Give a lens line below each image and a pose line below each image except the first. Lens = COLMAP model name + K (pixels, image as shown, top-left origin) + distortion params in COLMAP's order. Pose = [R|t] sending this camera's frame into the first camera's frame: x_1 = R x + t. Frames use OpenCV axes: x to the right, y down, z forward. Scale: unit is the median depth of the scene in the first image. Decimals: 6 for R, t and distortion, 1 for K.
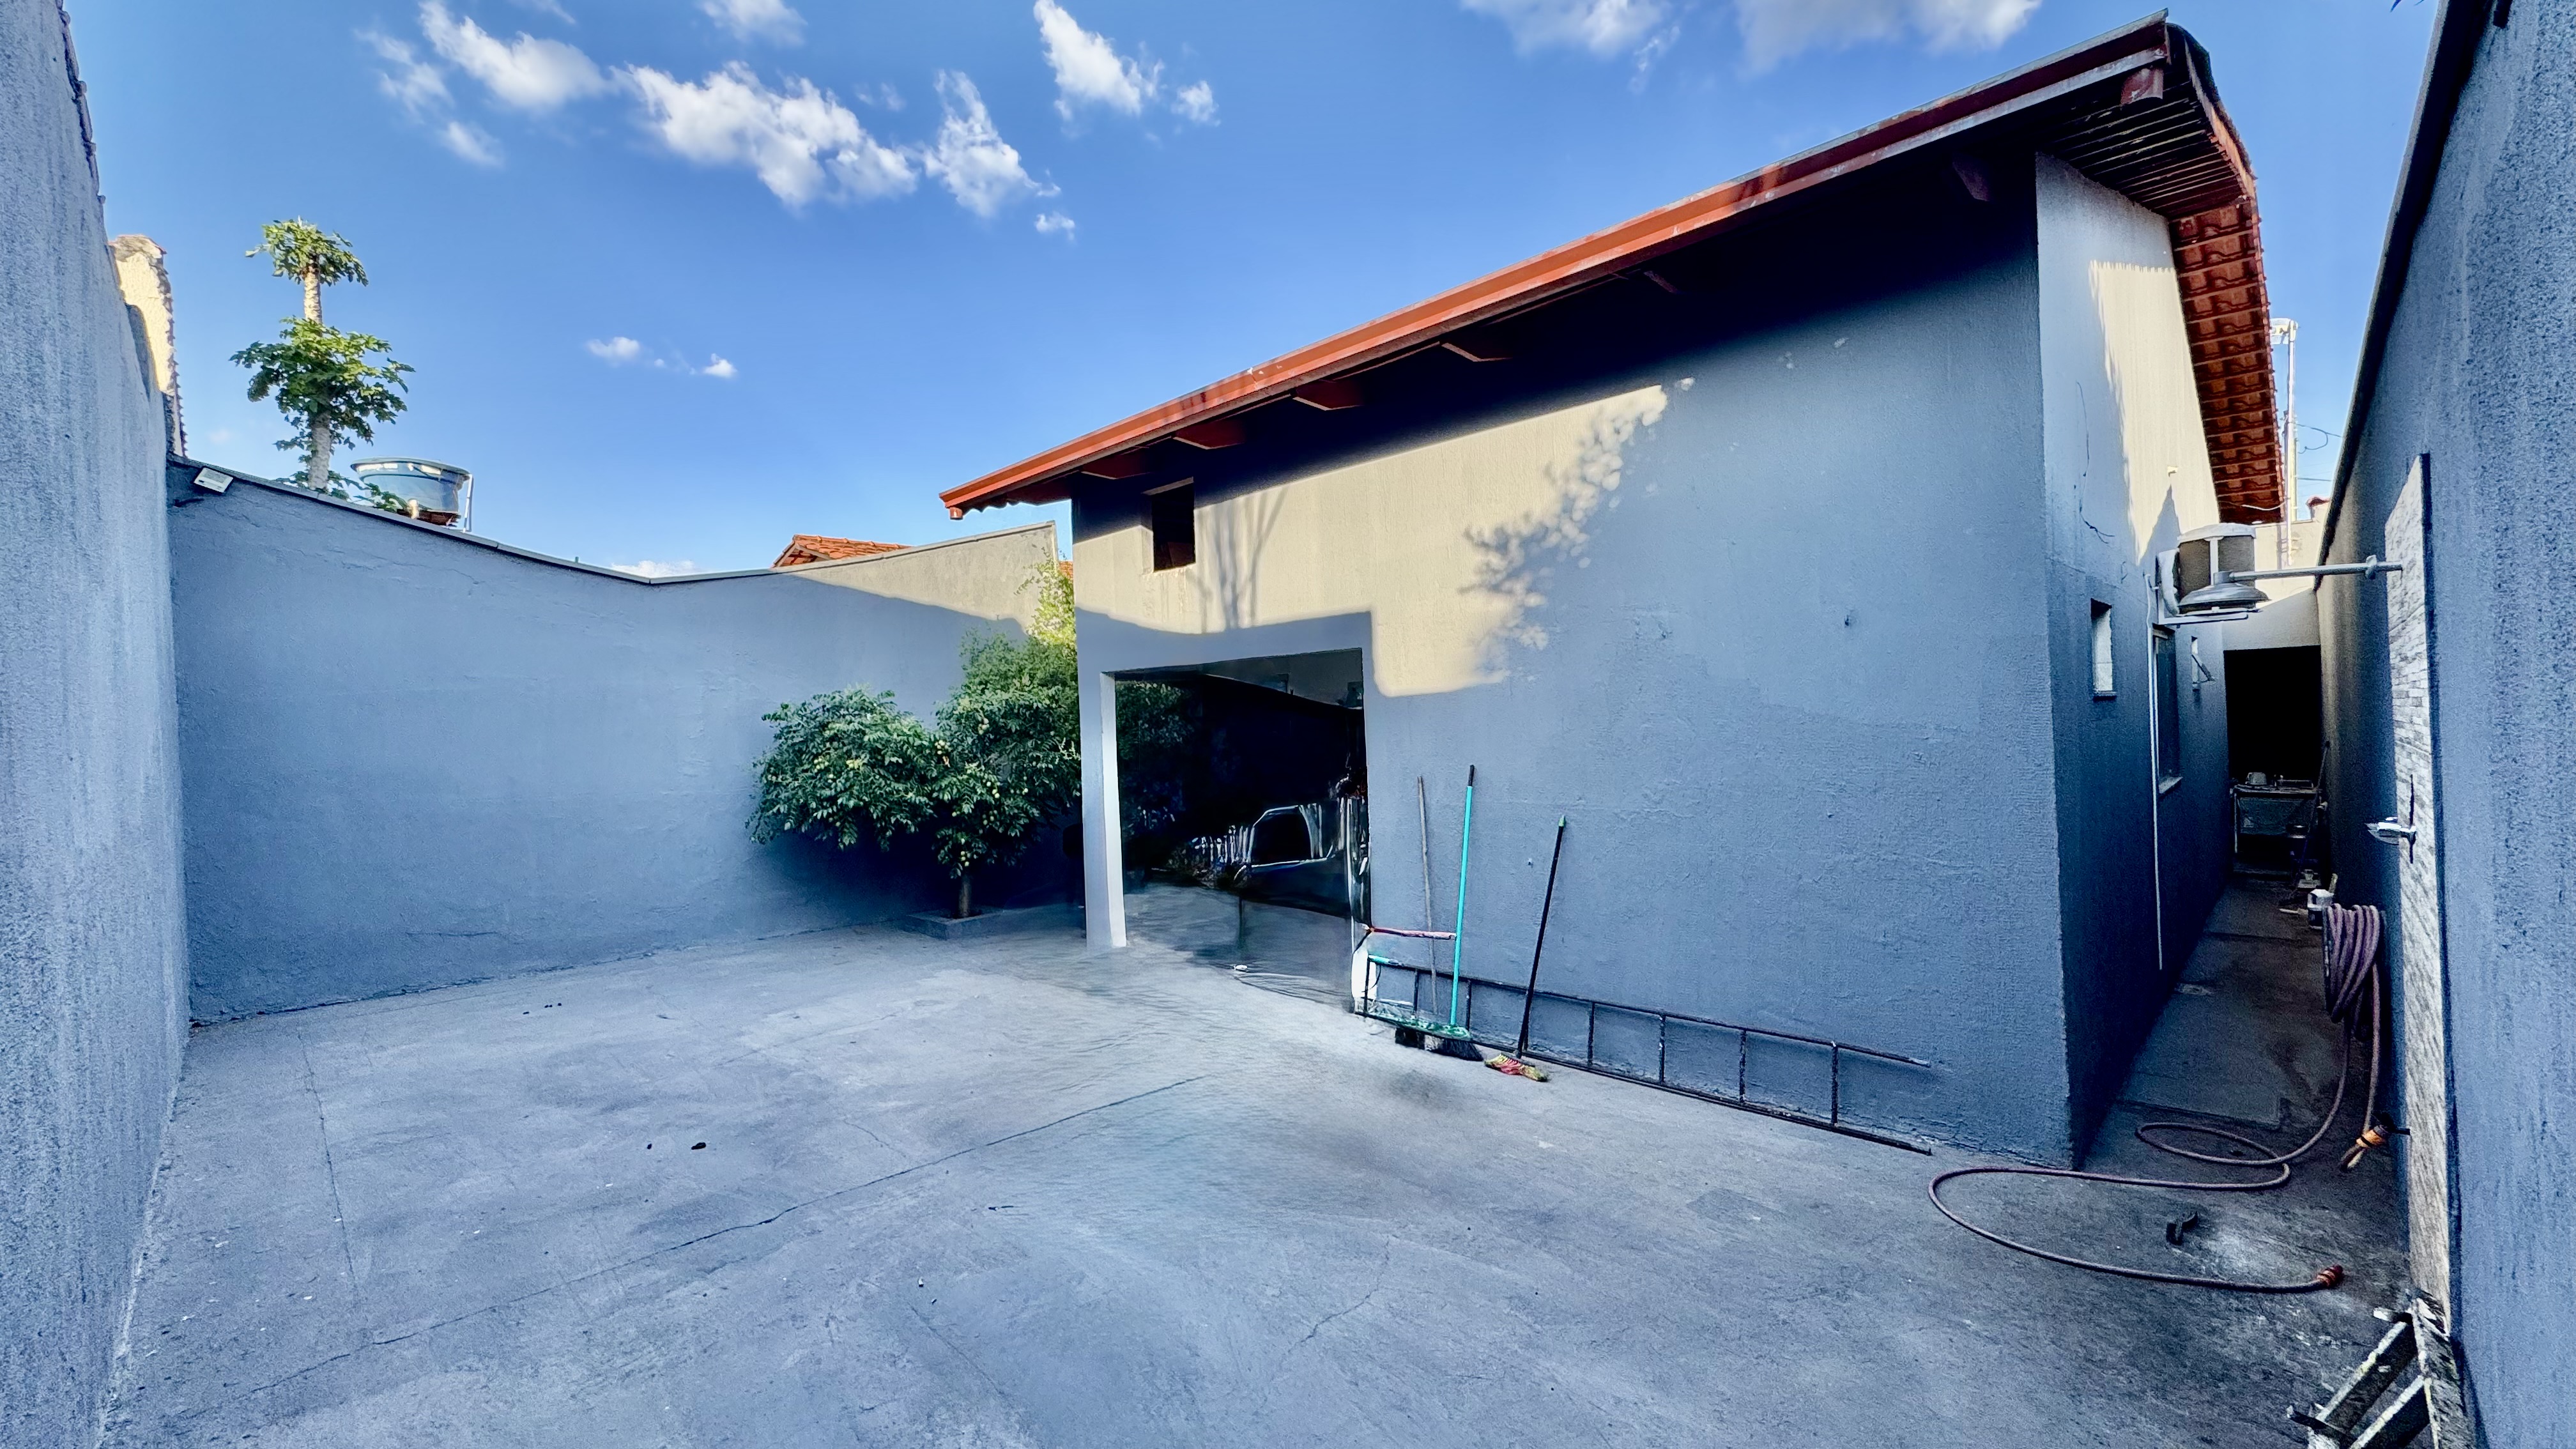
lens RADIAL K [[1031.1, 0, 1284.3], [0, 1031.1, 725.3], [0, 0, 1]] dist [-0.002252, 0.000234]
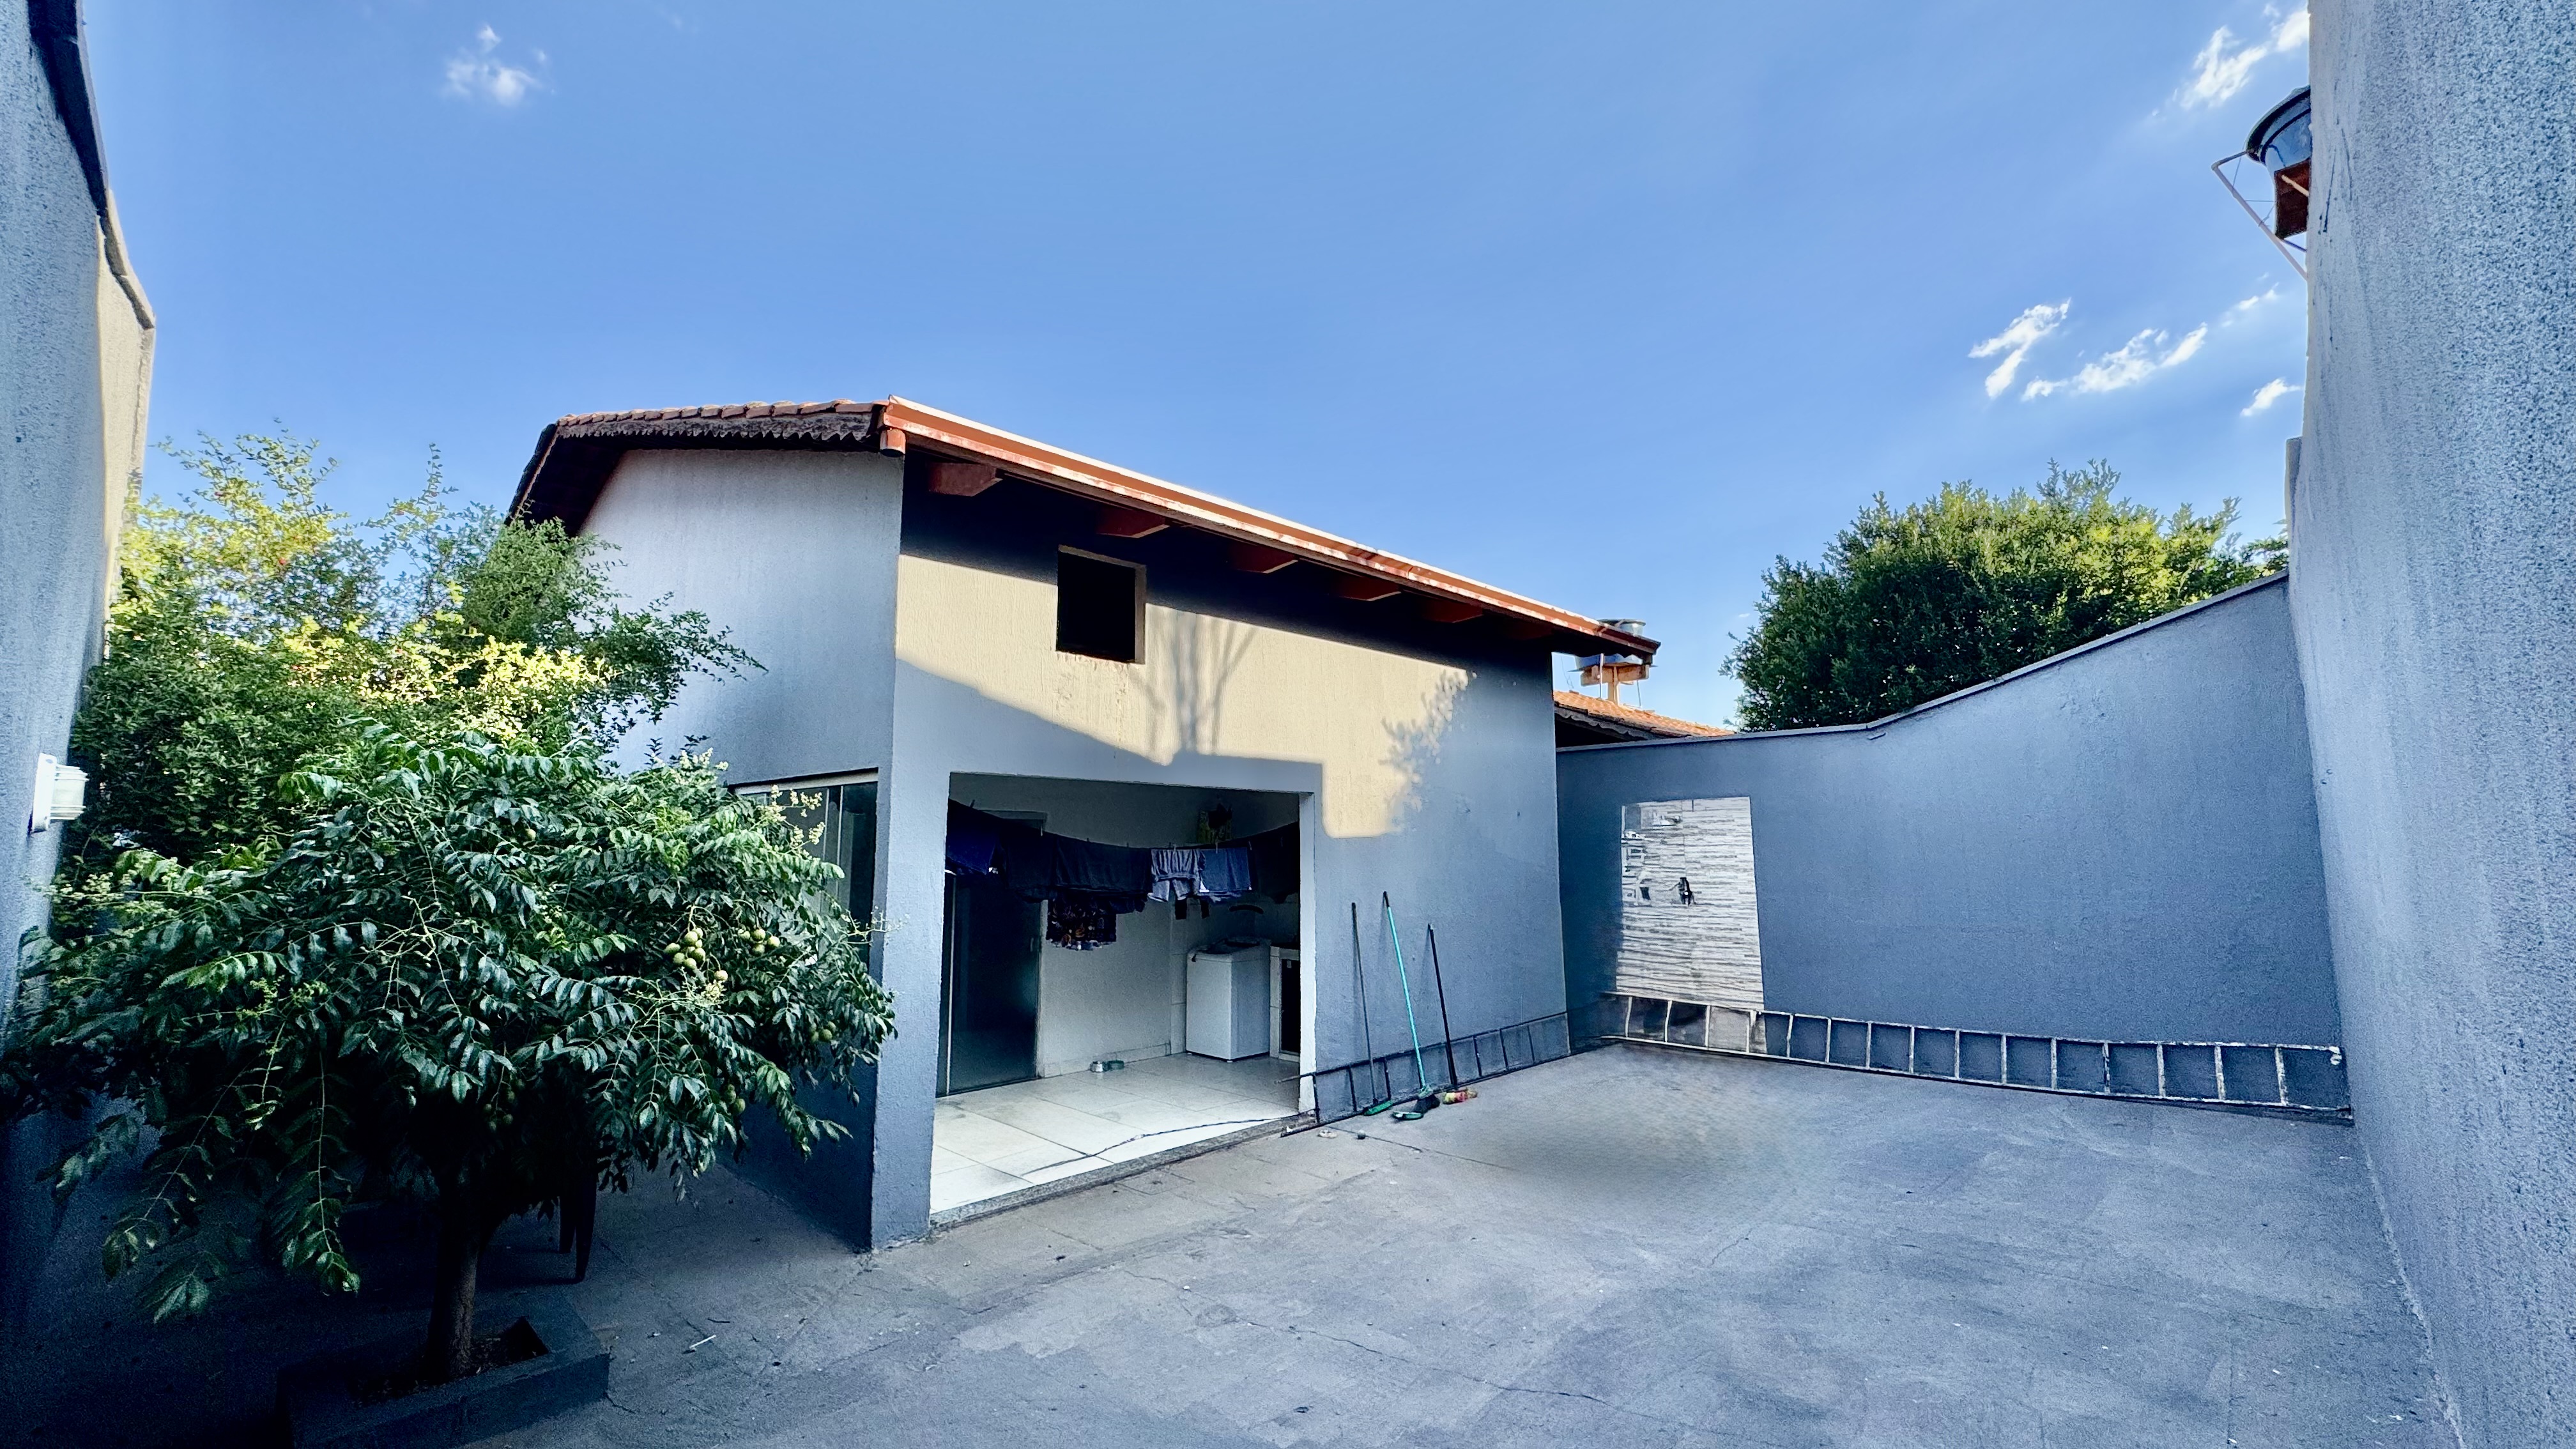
lens RADIAL K [[1031.1, 0, 1284.3], [0, 1031.1, 725.3], [0, 0, 1]] dist [-0.002252, 0.000234]
pose [[-0.026452, 0.153088, 0.987858, -1.223212], [0.010151, 0.988194, -0.152869, 0.029241], [-0.999599, 0.005984, -0.027694, 1.210674]]
